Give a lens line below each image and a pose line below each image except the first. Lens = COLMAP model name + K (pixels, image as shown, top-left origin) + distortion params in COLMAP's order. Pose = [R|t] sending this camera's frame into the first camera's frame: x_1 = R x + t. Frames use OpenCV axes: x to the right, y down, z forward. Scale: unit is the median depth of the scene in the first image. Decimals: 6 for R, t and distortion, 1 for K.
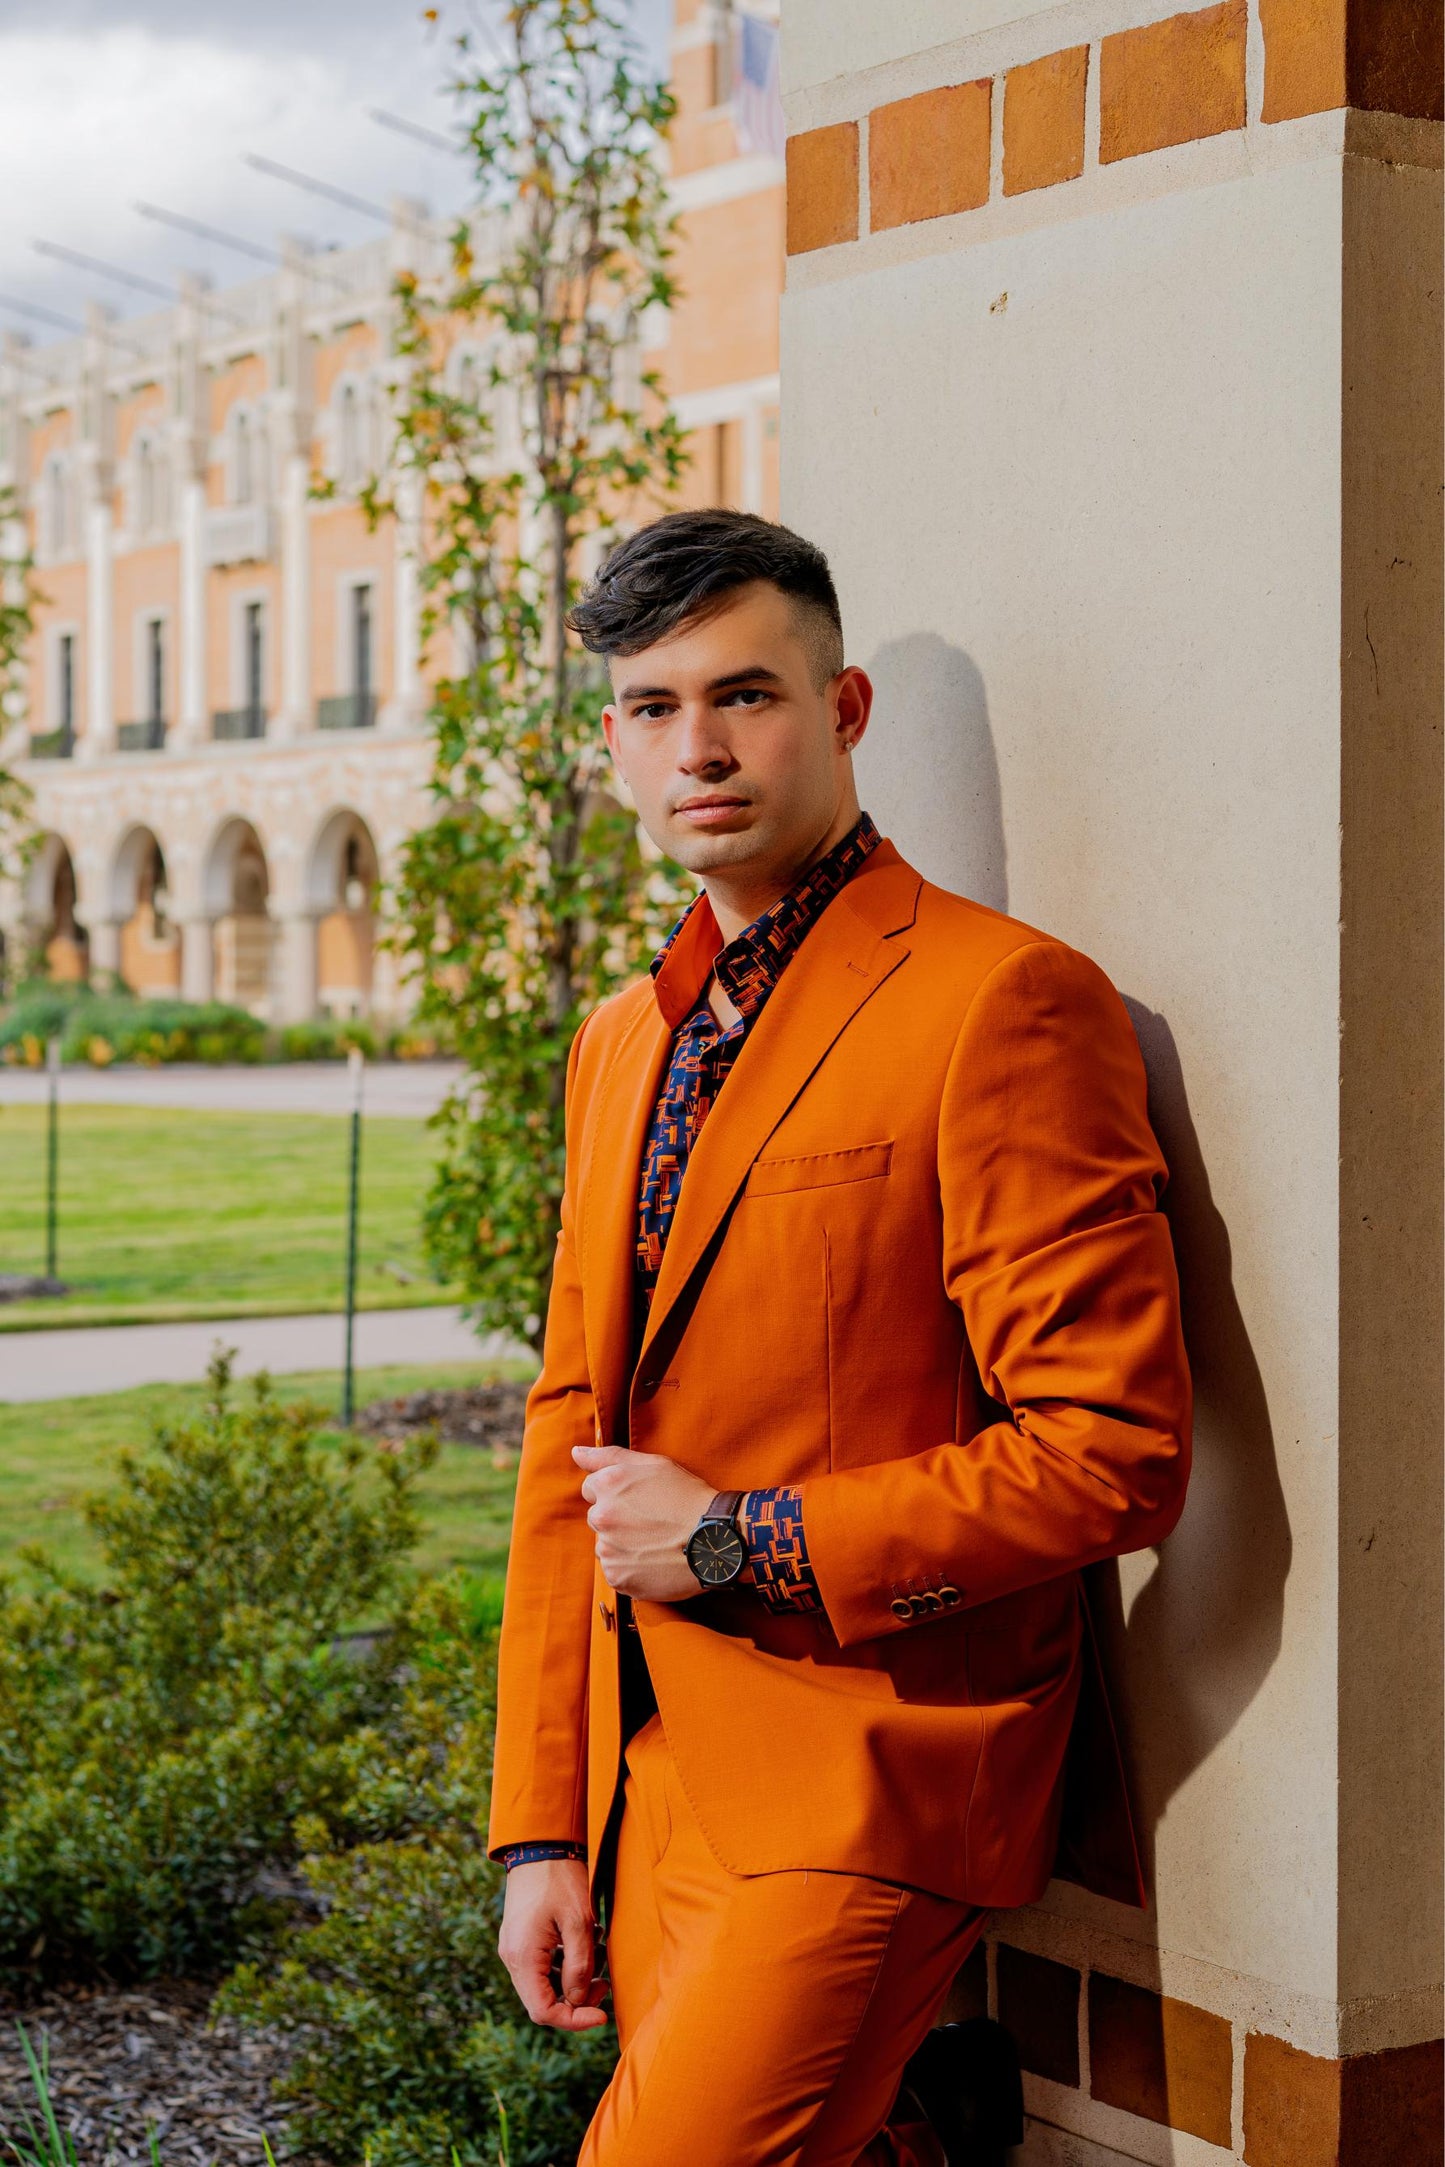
lens RADIAL K [[3419.3, 0, 726.9], [0, 3419.3, 933.9], [0, 0, 1]] dist [-0.333001, 2.778797]
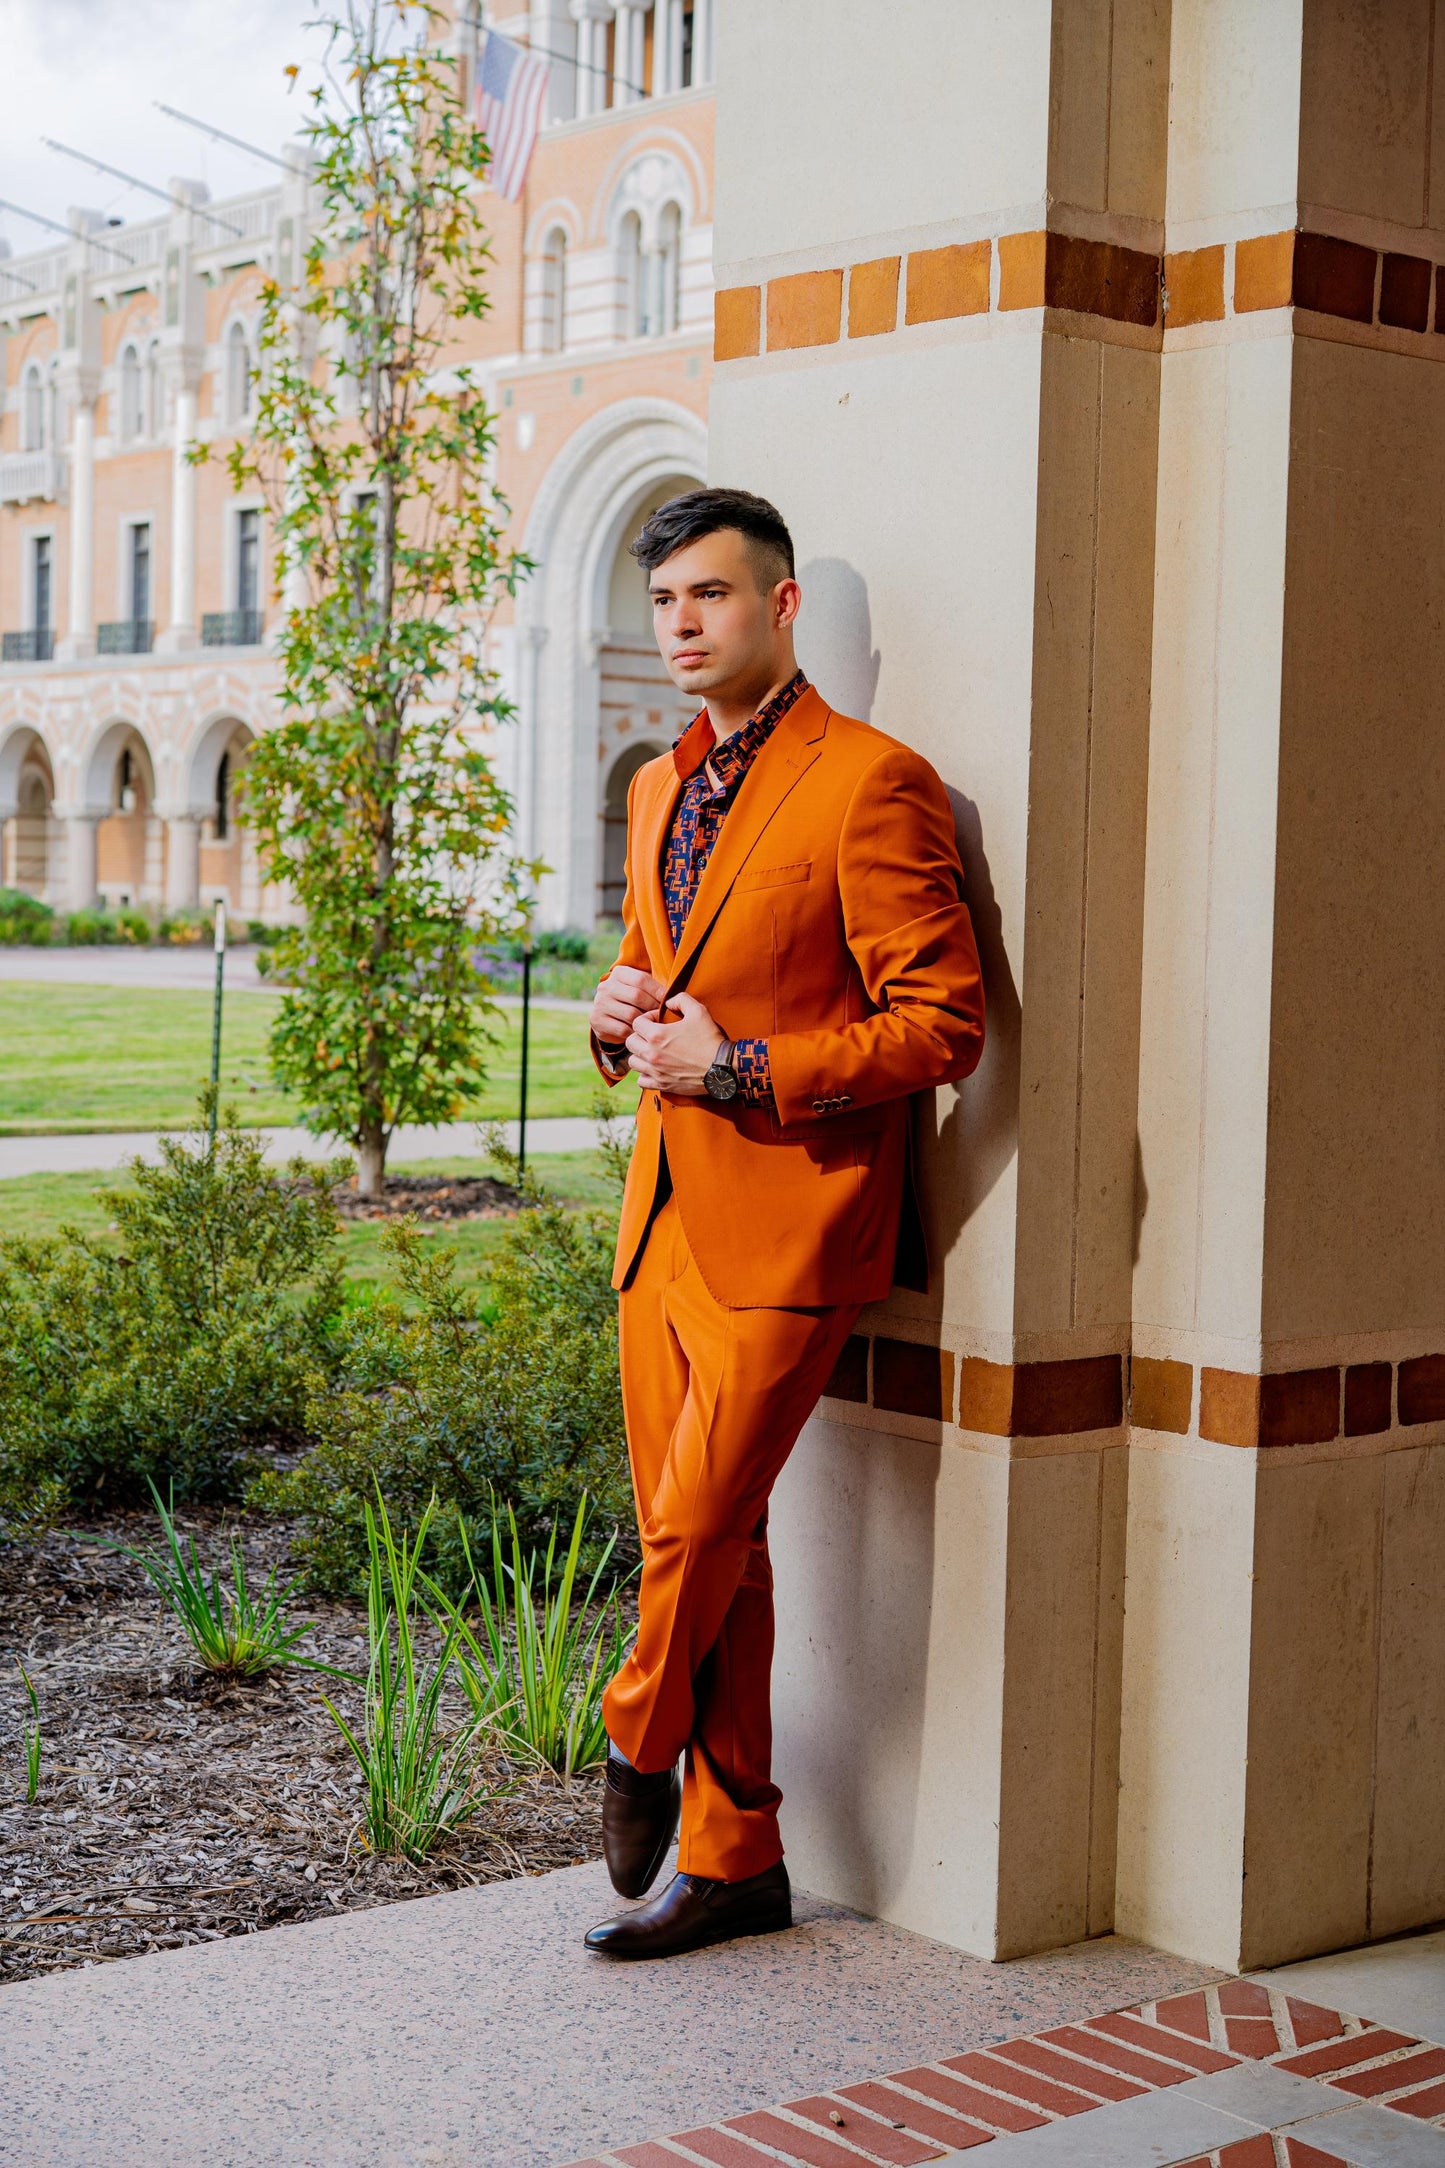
lens RADIAL K [[3379.5, 0, 729.6], [0, 3379.5, 1079.4], [0, 0, 1]] dist [0.000177, -0.074266]
pose [[0.992835, 0.009848, 0.119088, -0.071808], [-0.016640, 0.998282, 0.056174, 0.025930], [-0.118330, -0.057753, 0.991293, -0.269388]]
